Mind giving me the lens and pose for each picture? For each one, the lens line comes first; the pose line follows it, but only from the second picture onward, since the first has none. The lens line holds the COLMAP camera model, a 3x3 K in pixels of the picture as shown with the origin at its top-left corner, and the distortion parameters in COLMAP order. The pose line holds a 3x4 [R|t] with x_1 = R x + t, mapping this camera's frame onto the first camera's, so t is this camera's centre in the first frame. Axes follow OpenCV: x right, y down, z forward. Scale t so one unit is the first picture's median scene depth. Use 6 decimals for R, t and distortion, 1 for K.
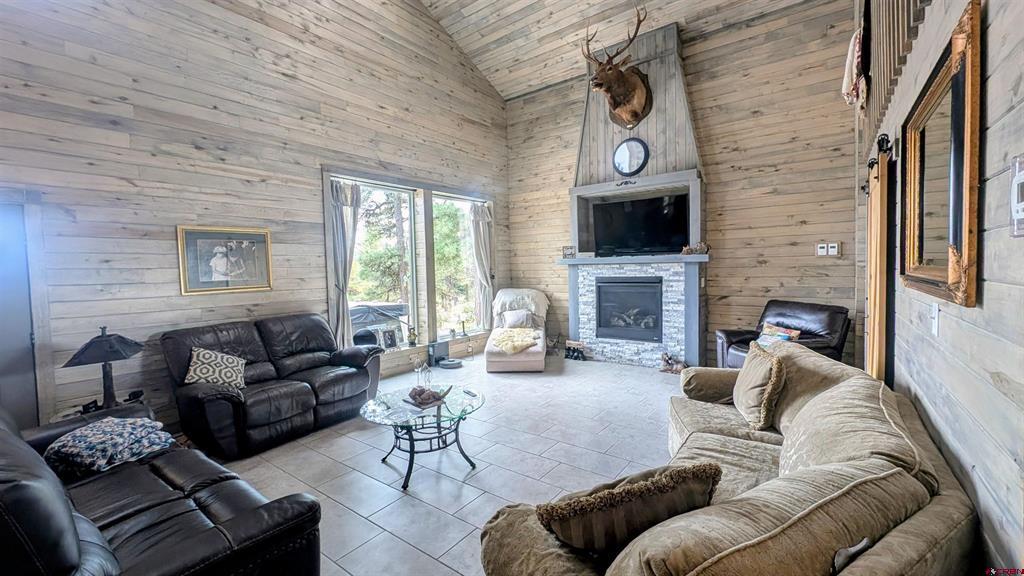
lens RADIAL K [[411.2, 0, 515.3], [0, 411.2, 284.0], [0, 0, 1]] dist [0.001350, -0.000338]
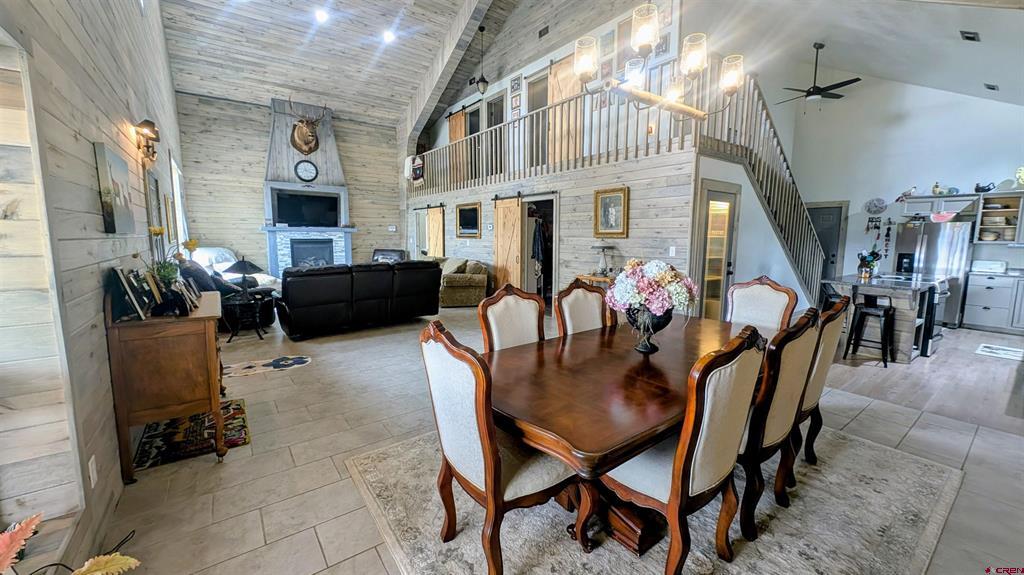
lens RADIAL K [[396.5, 0, 515.3], [0, 396.5, 286.3], [0, 0, 1]] dist [-0.004705, -0.000180]
pose [[0.286681, -0.099336, 0.952862, -1.263689], [0.024688, 0.995046, 0.096306, 0.049697], [-0.957708, -0.004084, 0.287714, -0.399249]]
